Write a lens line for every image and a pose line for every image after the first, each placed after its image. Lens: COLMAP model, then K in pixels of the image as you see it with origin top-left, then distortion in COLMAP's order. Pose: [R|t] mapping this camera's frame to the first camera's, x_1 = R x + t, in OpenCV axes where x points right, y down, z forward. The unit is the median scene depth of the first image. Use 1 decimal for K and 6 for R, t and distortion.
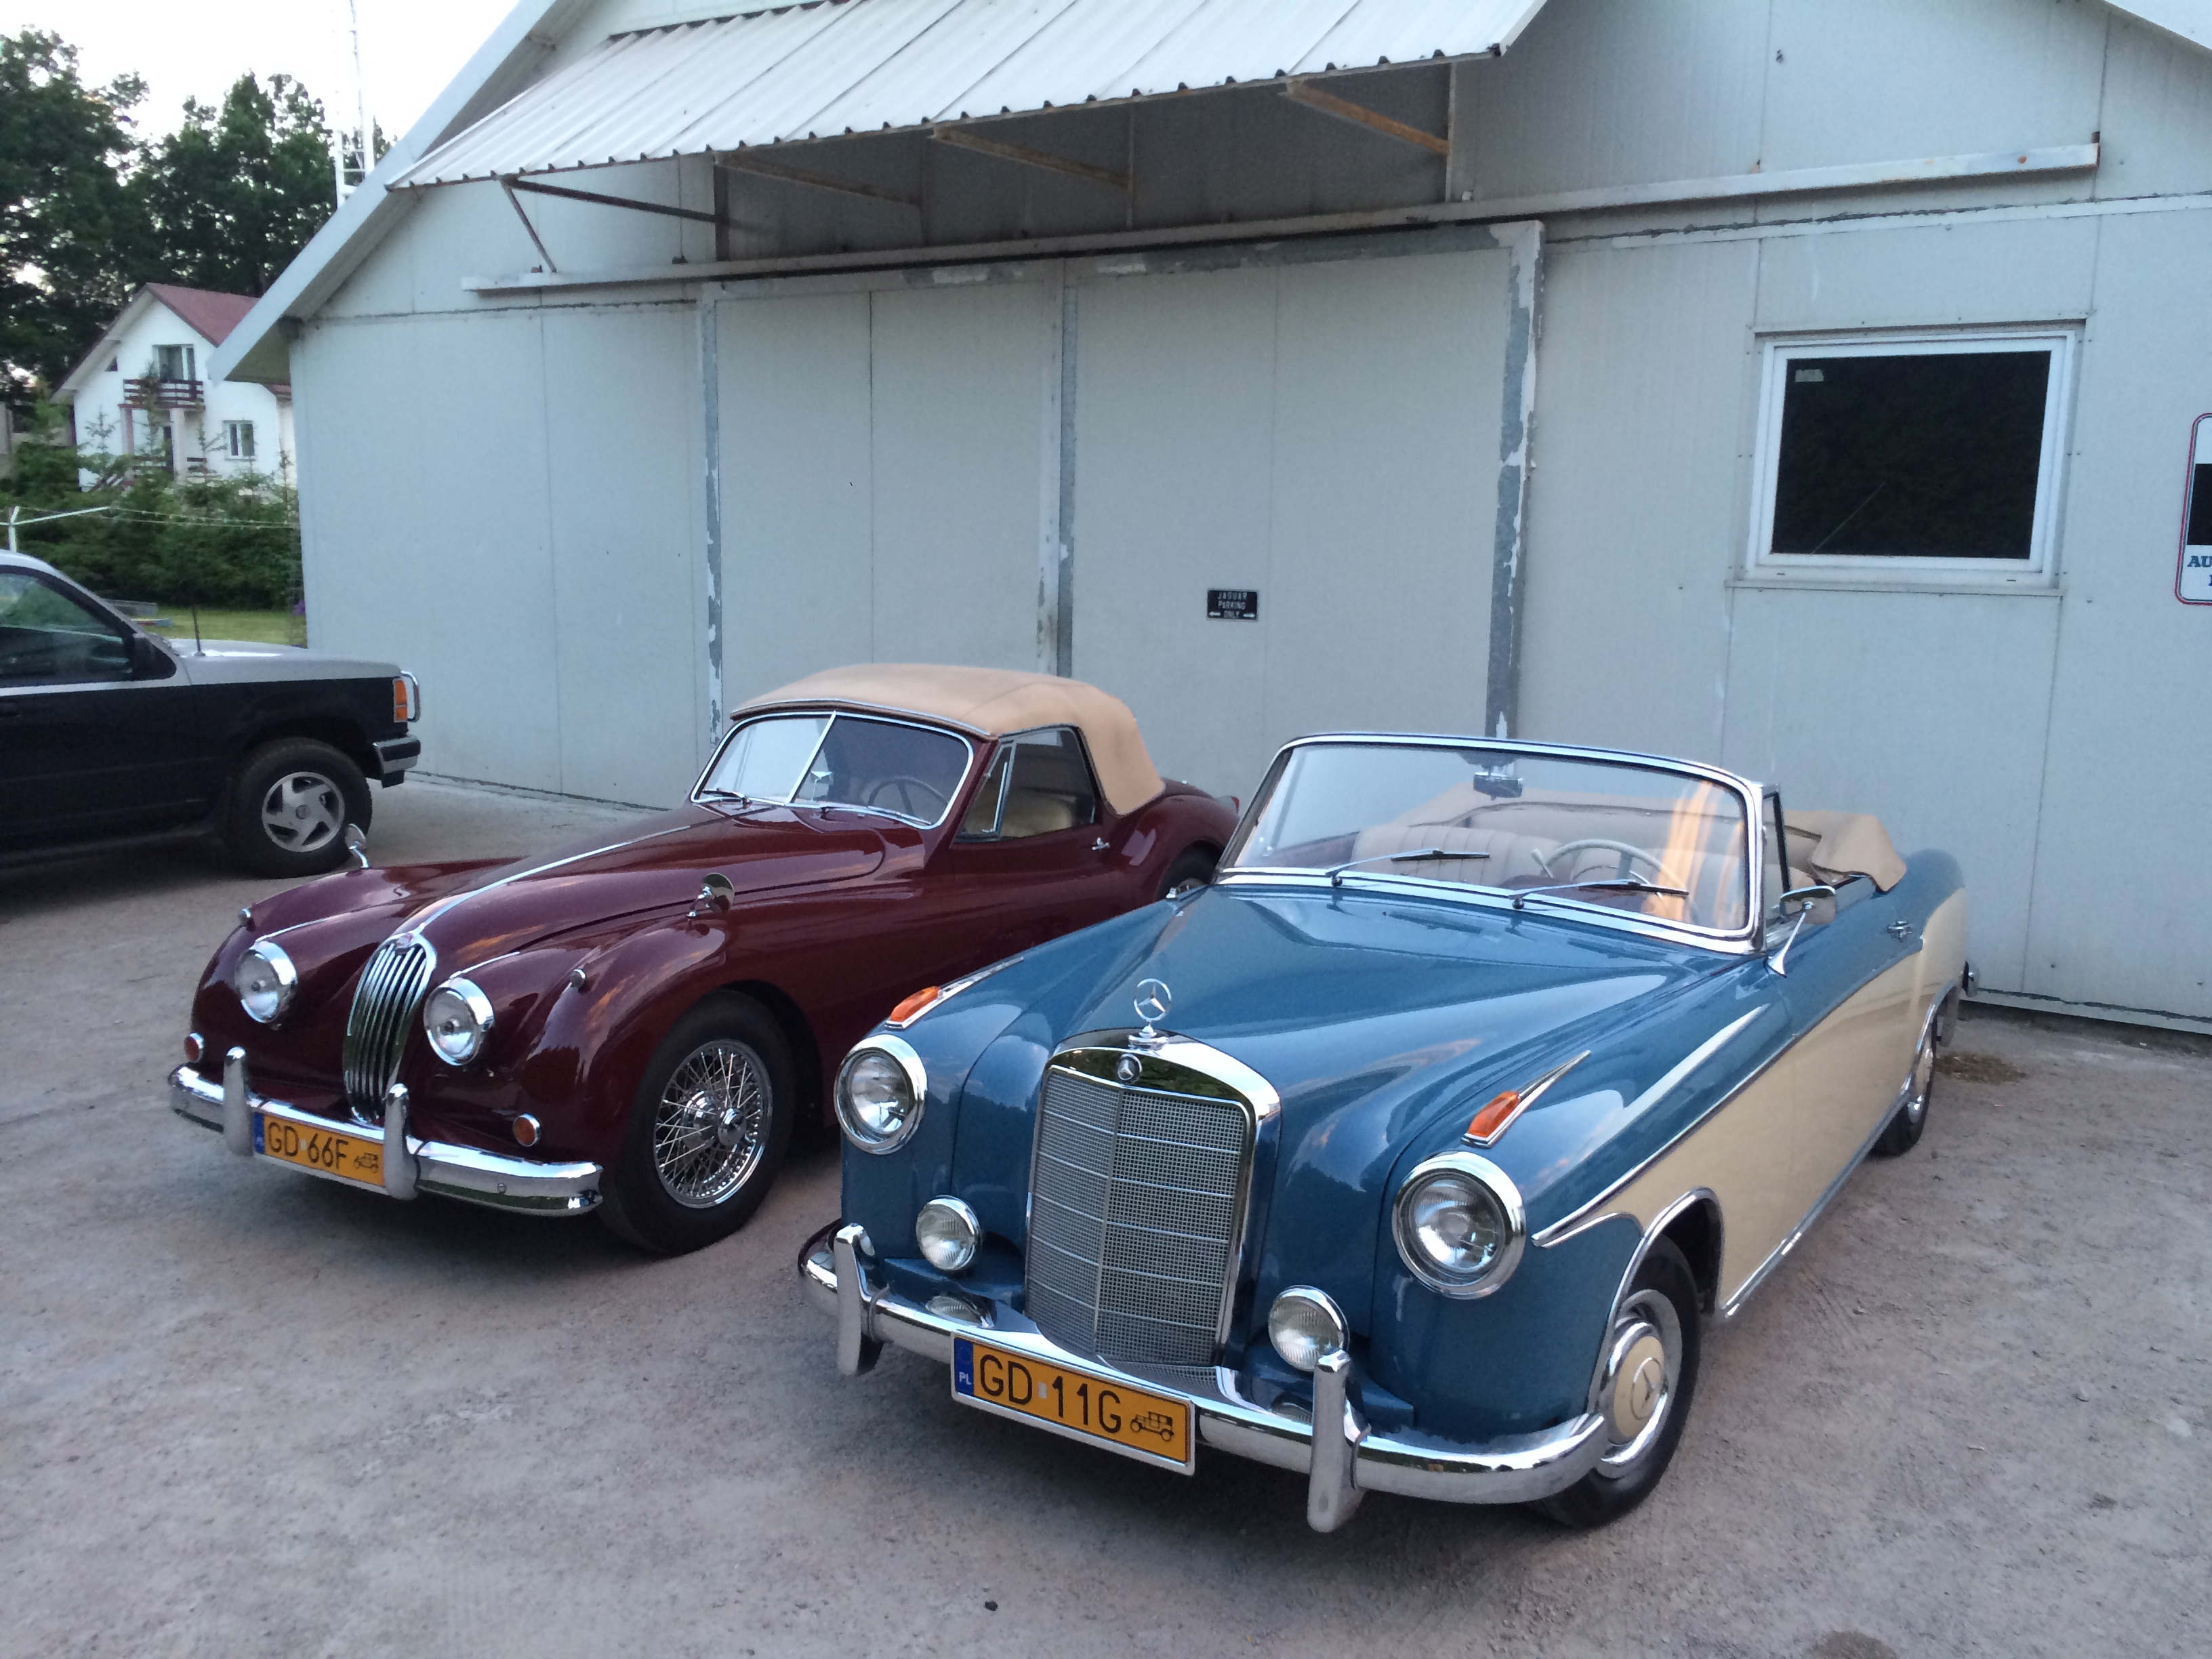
lens RADIAL K [[1867.0, 0, 1089.3], [0, 1867.0, 822.1], [0, 0, 1]] dist [0.076113, -0.093705]
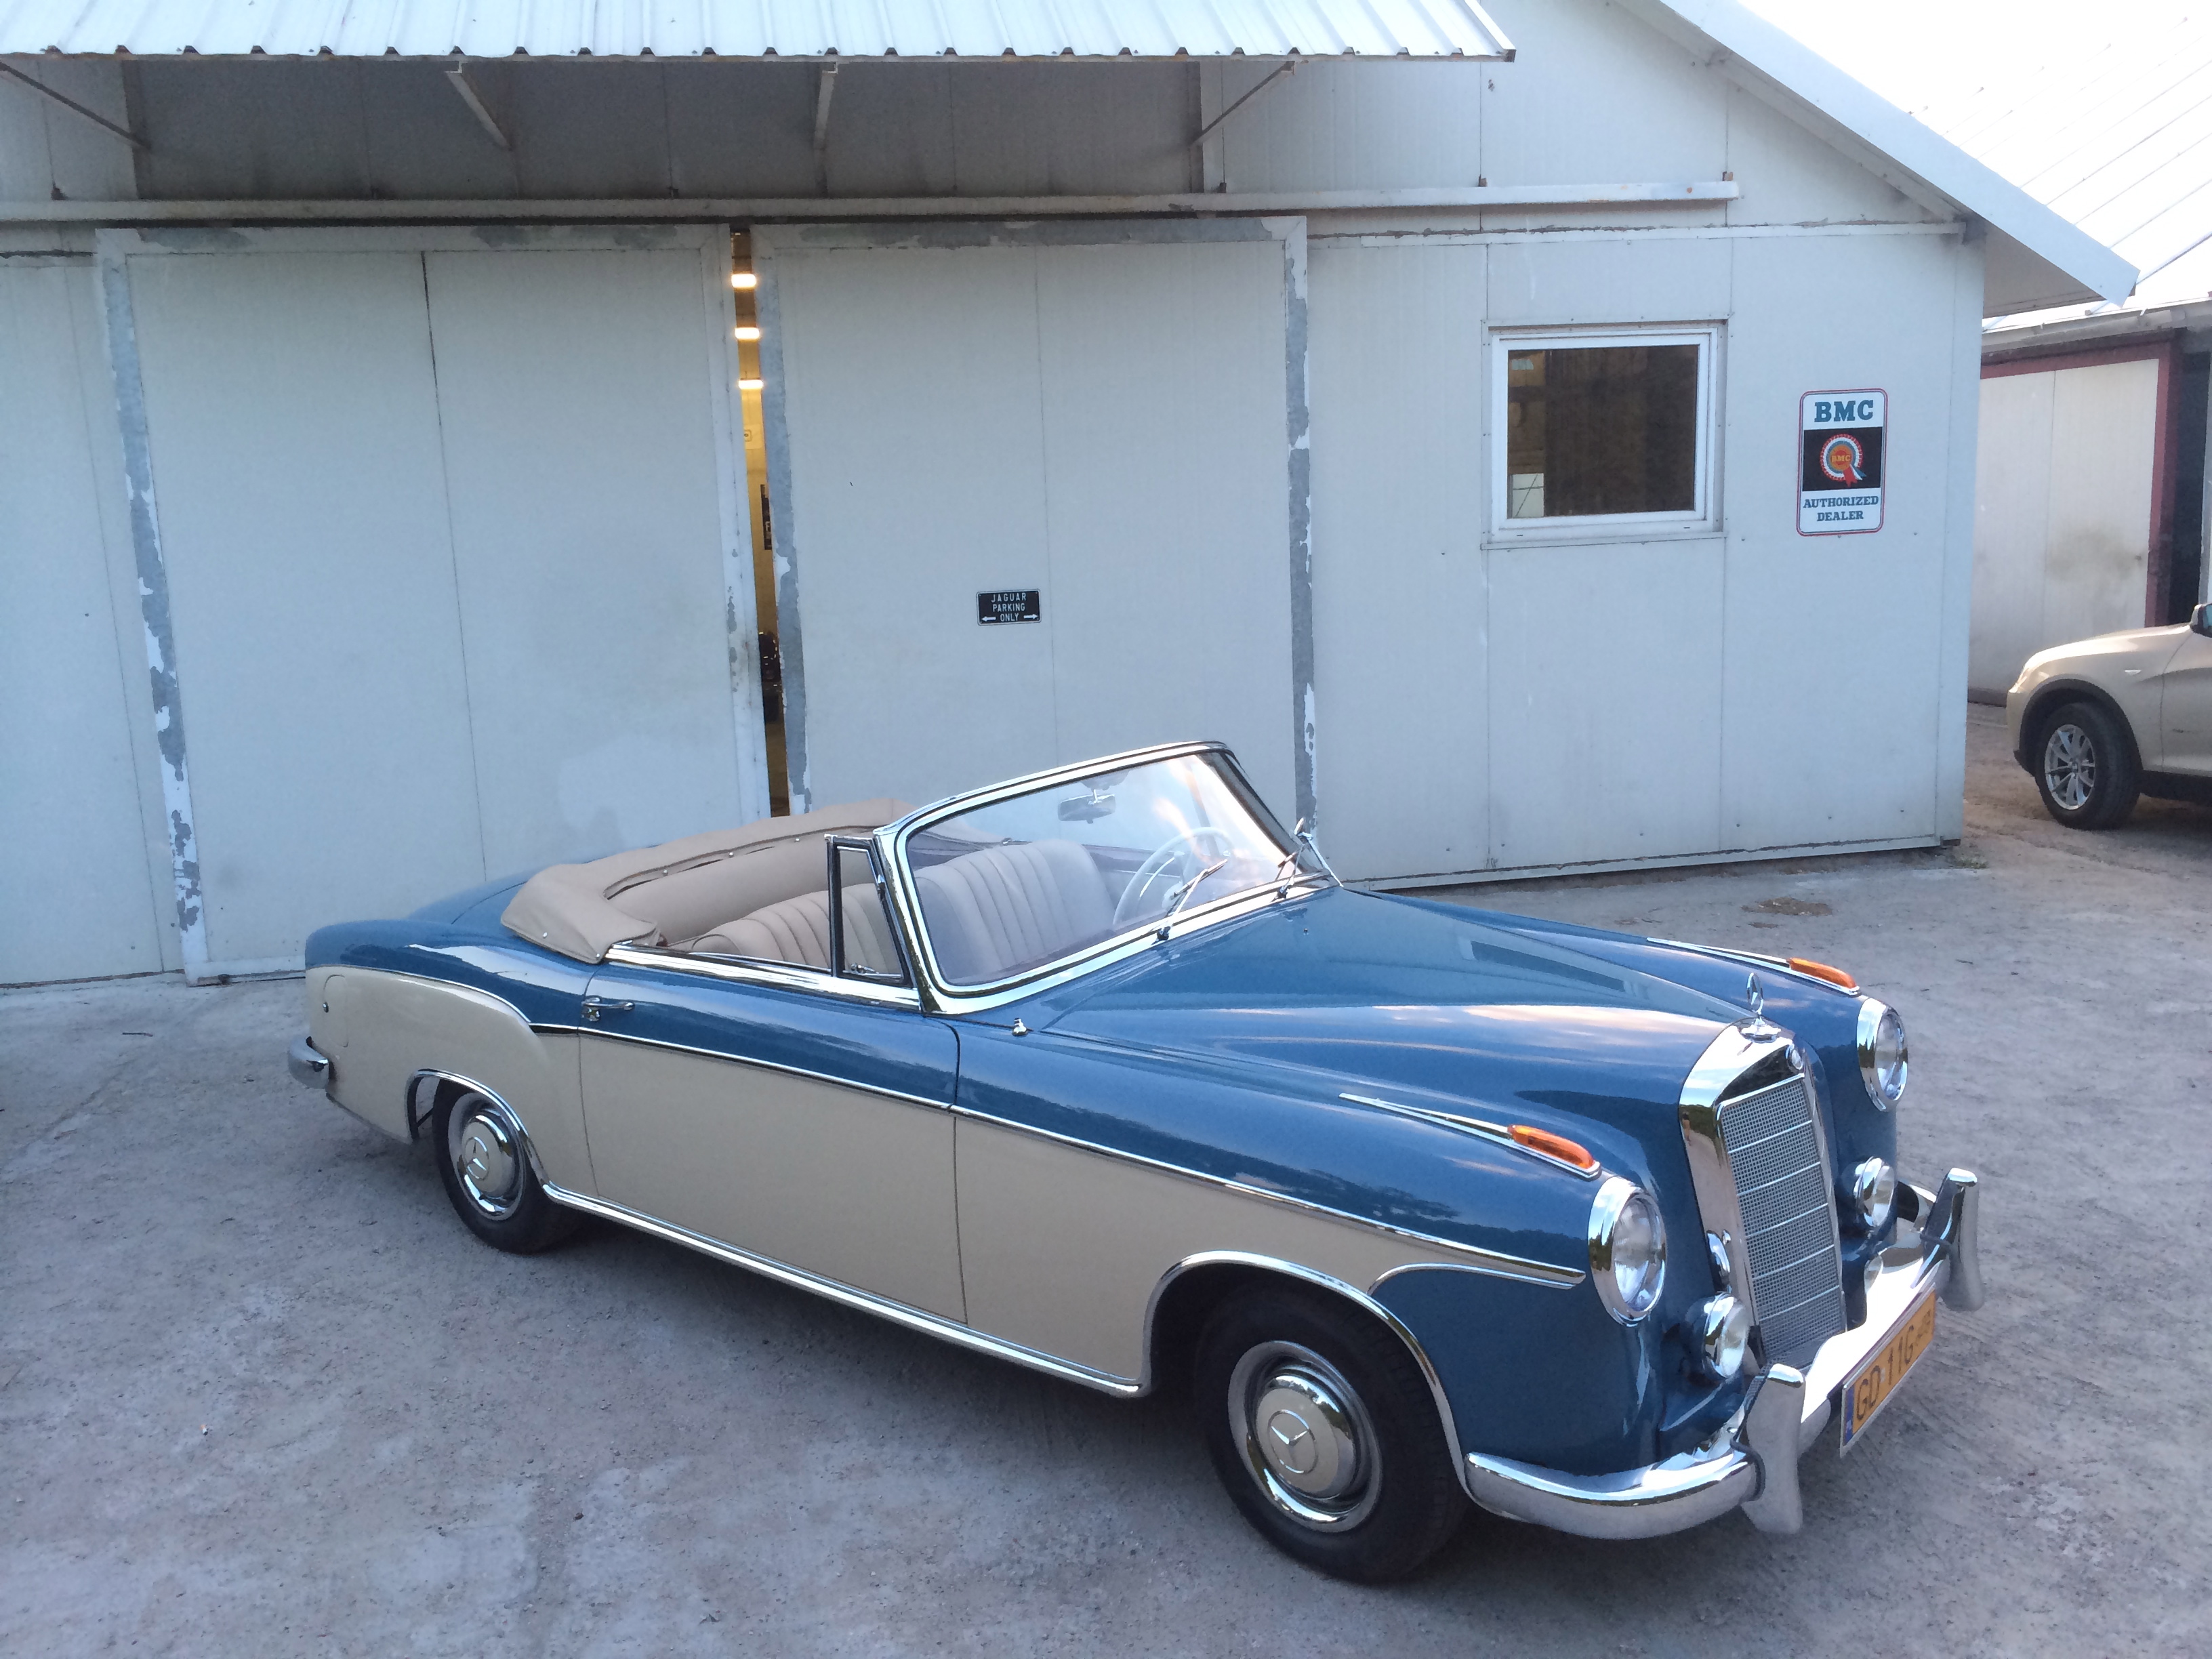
lens RADIAL K [[1867.0, 0, 1105.0], [0, 1867.0, 848.0], [0, 0, 1]] dist [0.076113, -0.093705]
pose [[0.722829, -0.169084, 0.670022, -0.558947], [0.161732, 0.984067, 0.073857, -0.061023], [-0.671834, 0.054978, 0.738658, 0.289299]]
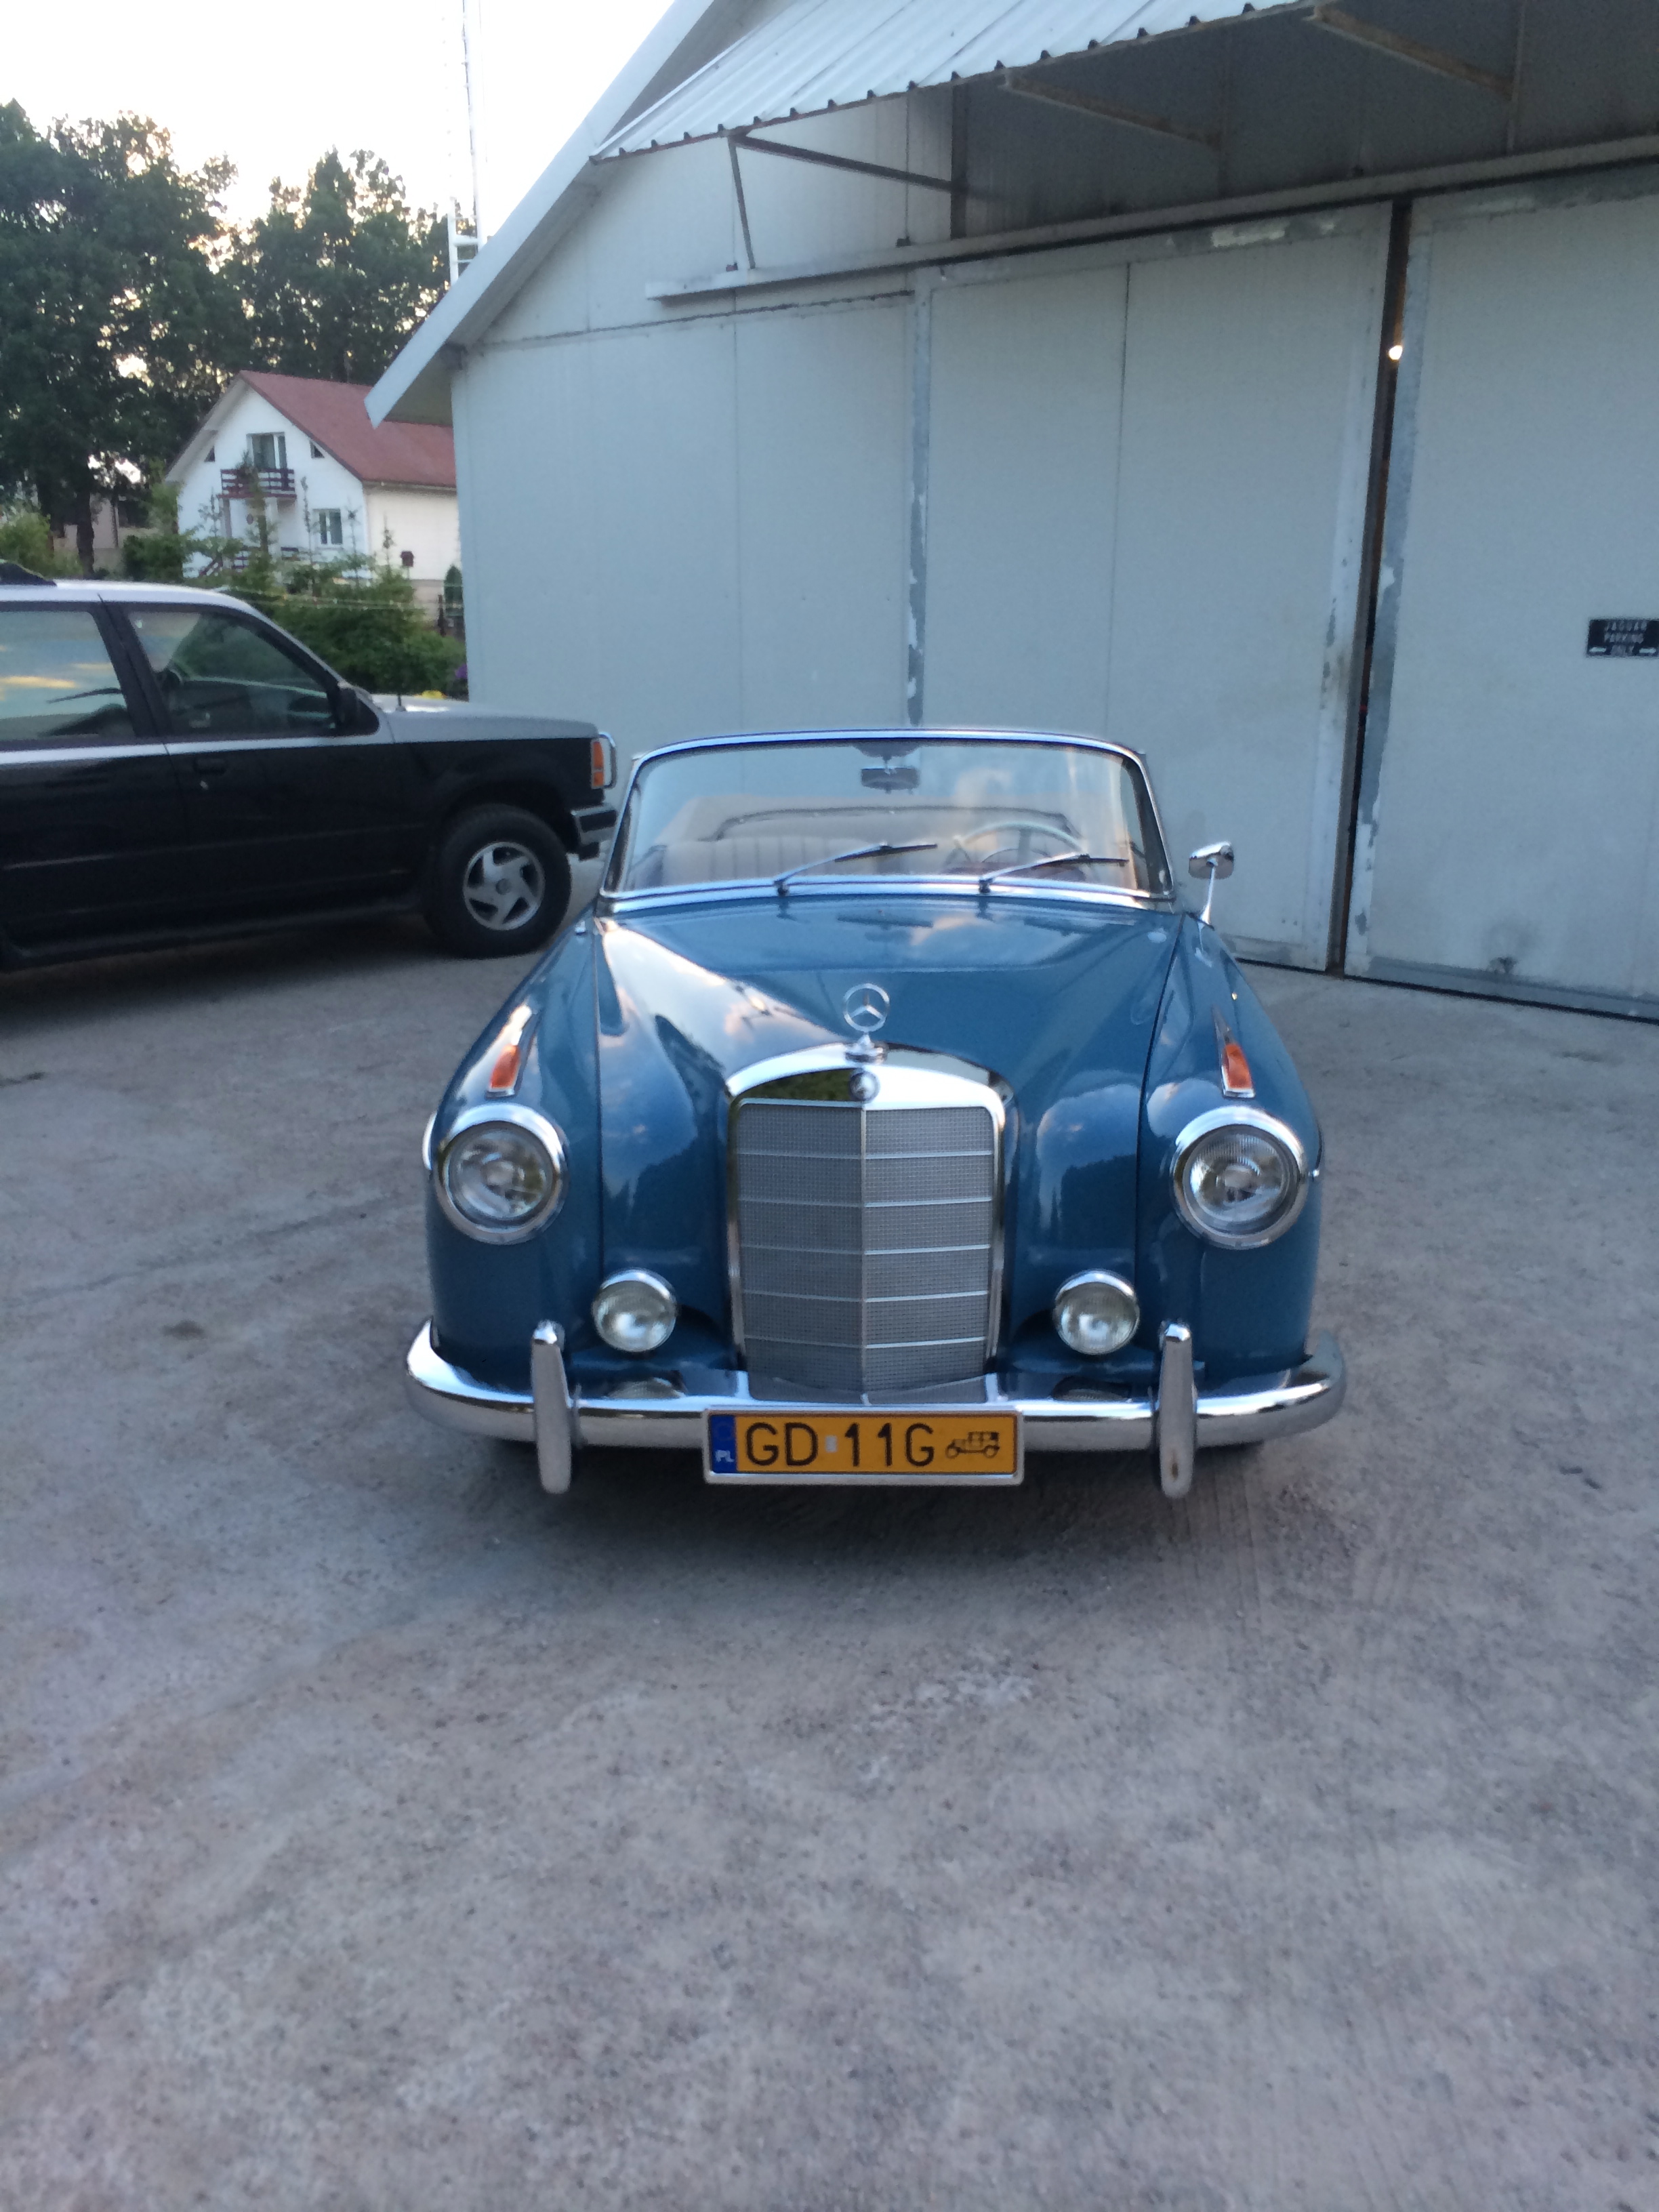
lens RADIAL K [[1867.0, 0, 816.7], [0, 1867.0, 1115.2], [0, 0, 1]] dist [0.076113, -0.093705]
pose [[0.986103, 0.034197, -0.162575, -0.128850], [-0.017149, 0.994311, 0.105130, 0.007664], [0.165245, -0.100881, 0.981080, 0.138283]]
